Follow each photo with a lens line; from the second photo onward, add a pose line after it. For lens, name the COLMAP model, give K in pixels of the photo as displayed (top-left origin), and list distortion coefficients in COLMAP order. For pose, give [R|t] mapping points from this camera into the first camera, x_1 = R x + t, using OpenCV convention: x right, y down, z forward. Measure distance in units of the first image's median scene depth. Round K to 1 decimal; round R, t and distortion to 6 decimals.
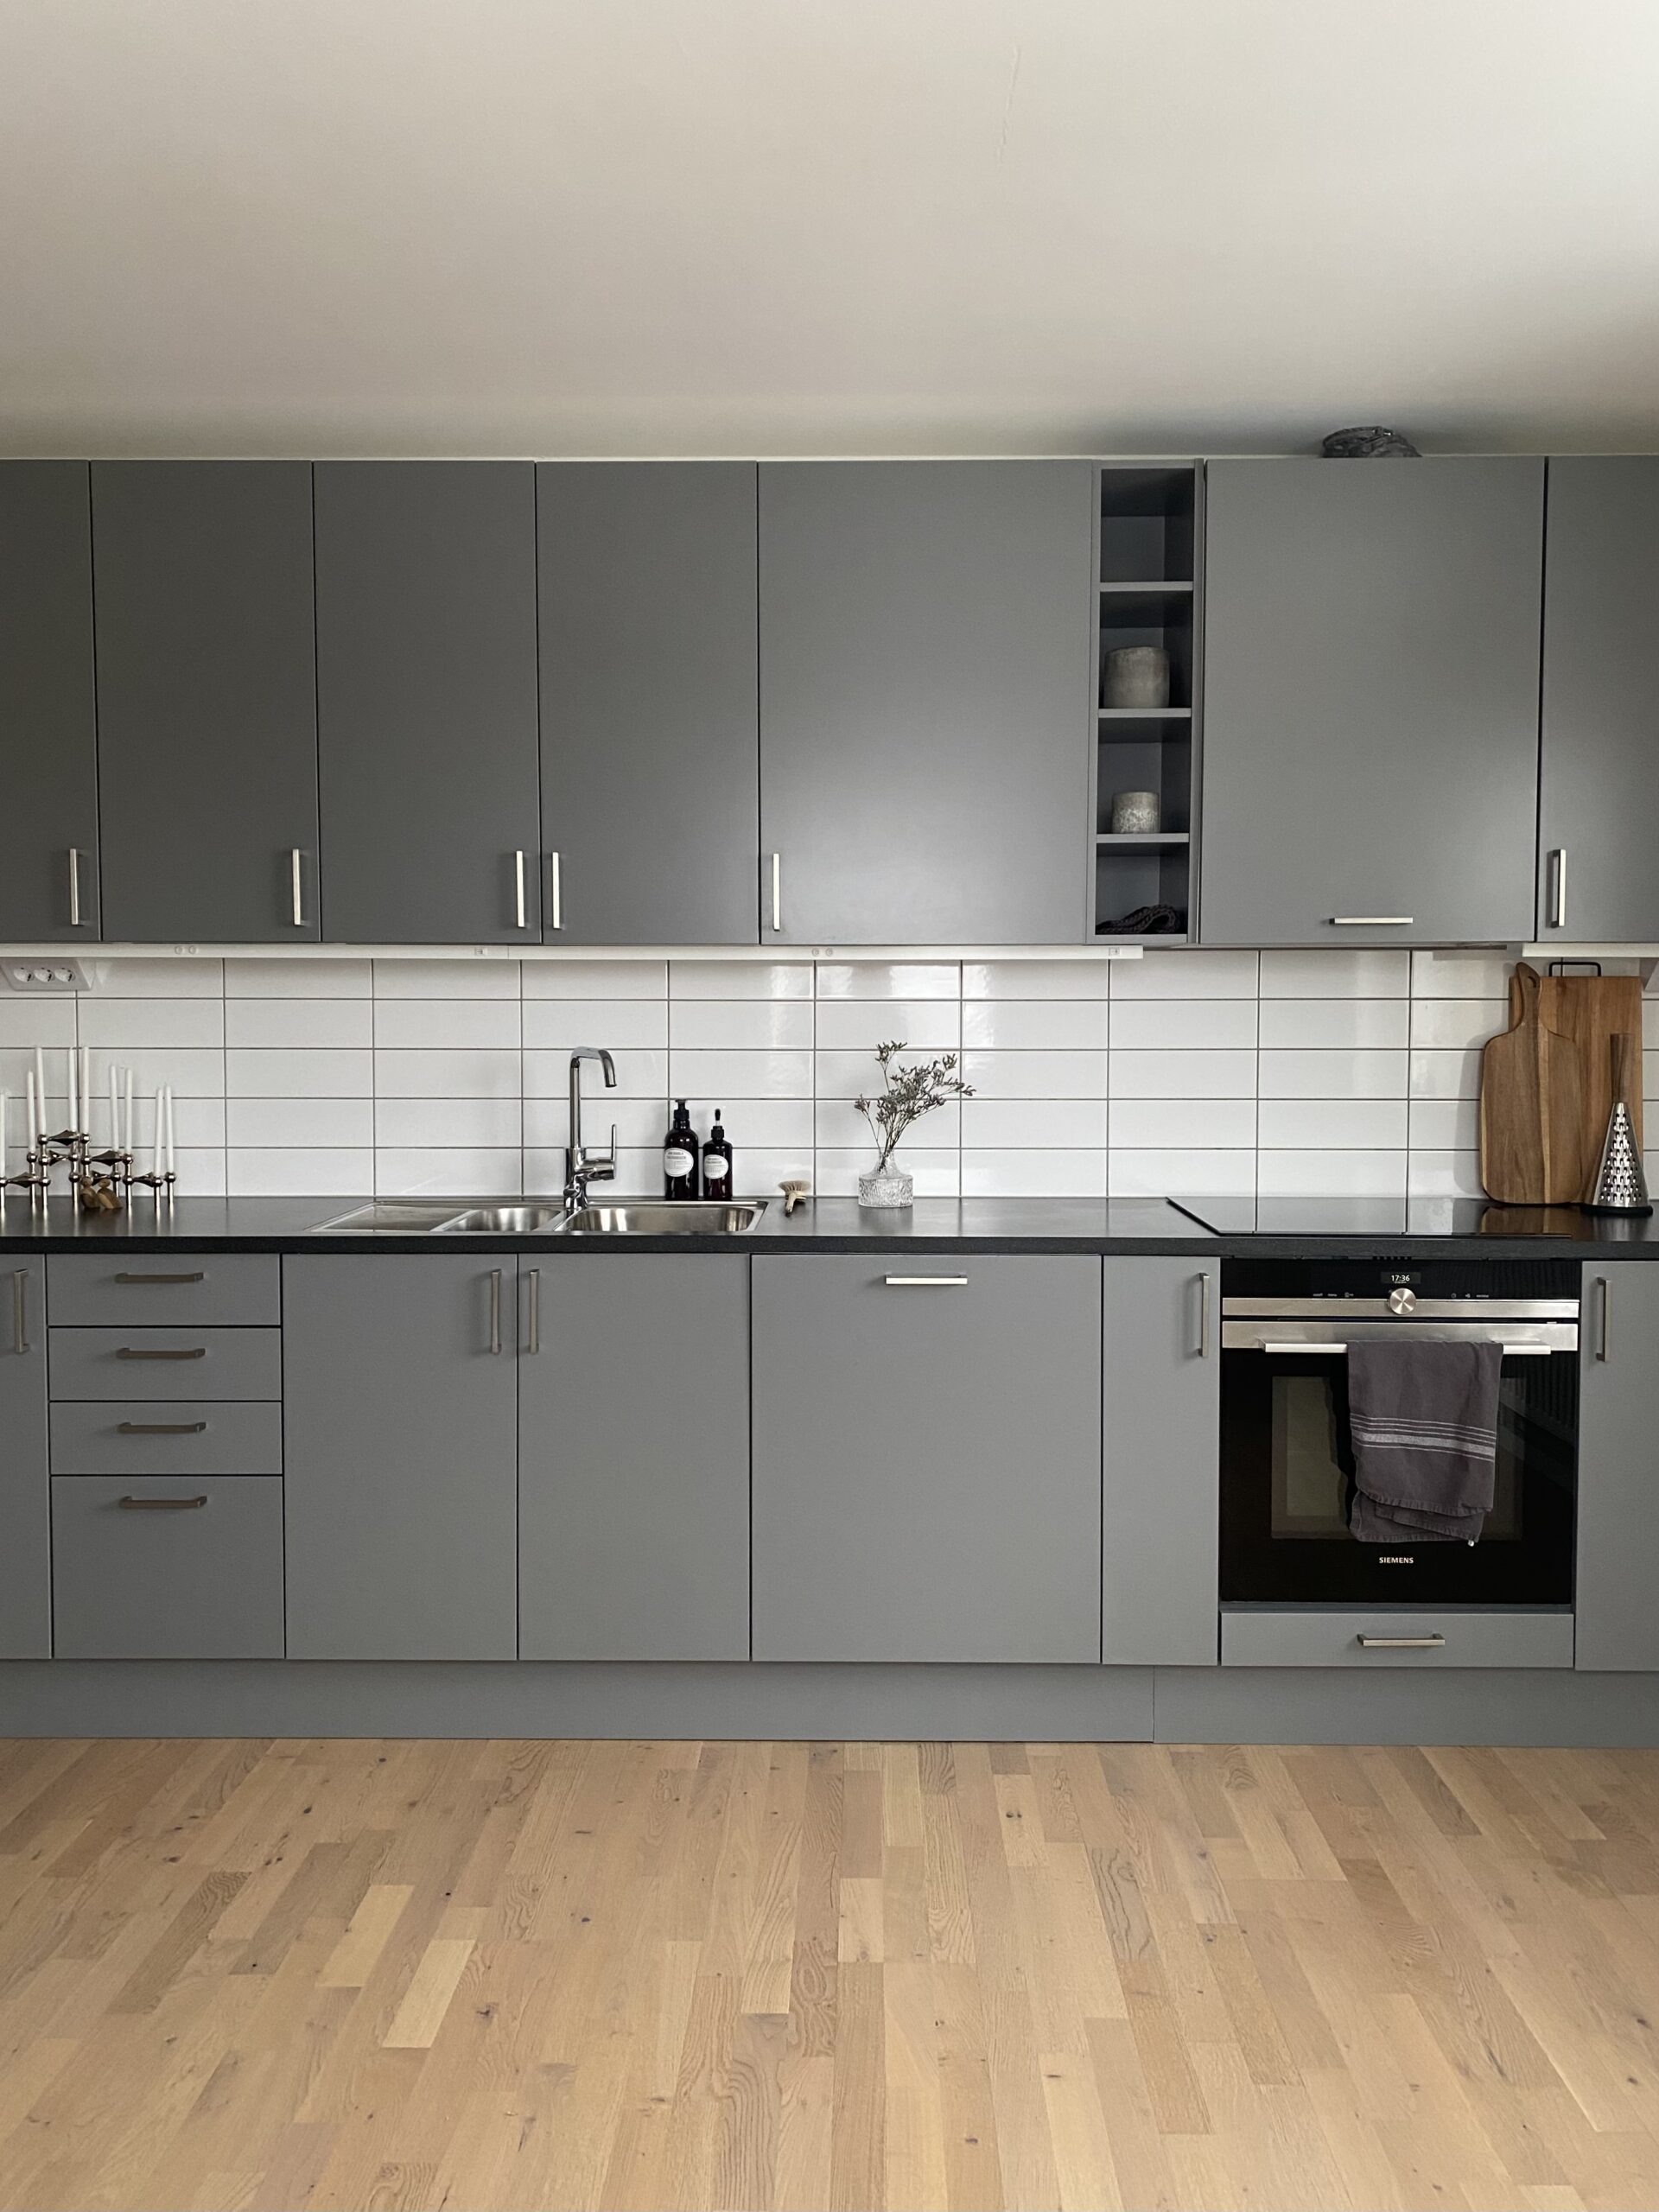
lens RADIAL K [[1665.8, 0, 828.6], [0, 1665.8, 1052.2], [0, 0, 1]] dist [0.089531, -0.121134]
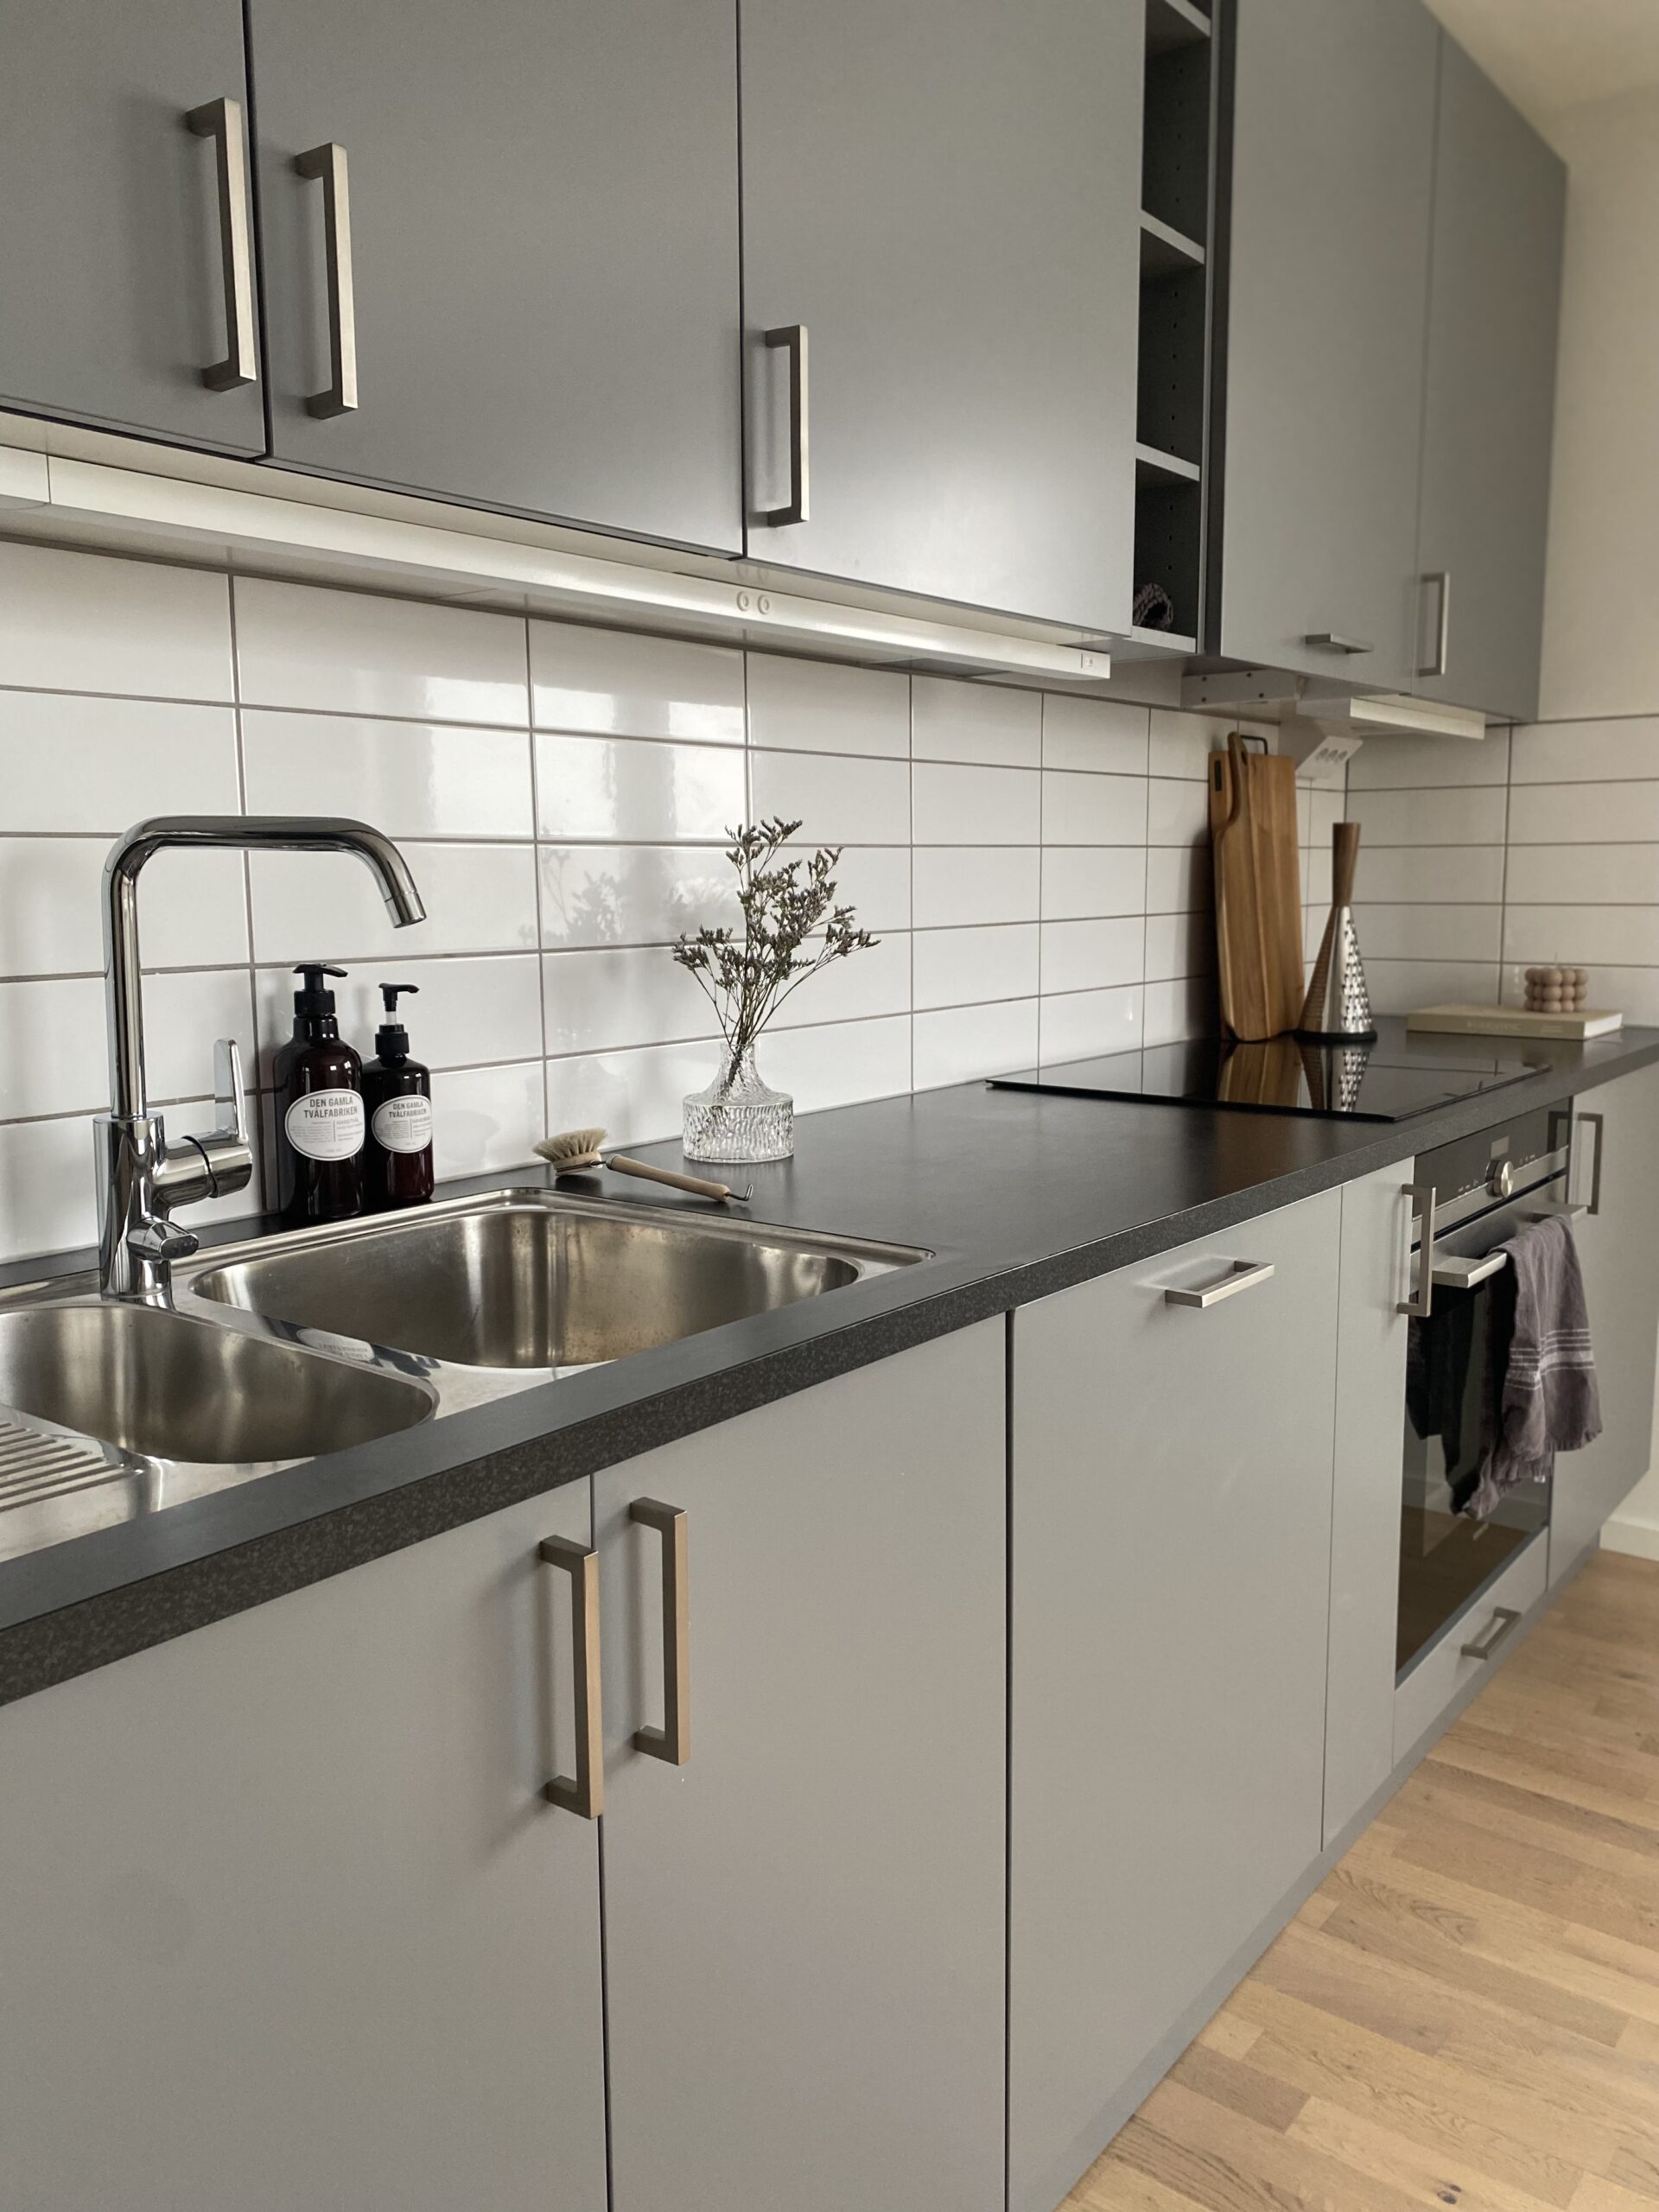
lens RADIAL K [[1665.8, 0, 828.6], [0, 1665.8, 1052.2], [0, 0, 1]] dist [0.089531, -0.121134]
pose [[0.597387, -0.090693, 0.796808, -0.342268], [0.030320, 0.995429, 0.090568, 0.017232], [-0.801380, -0.029945, 0.597406, 0.682055]]
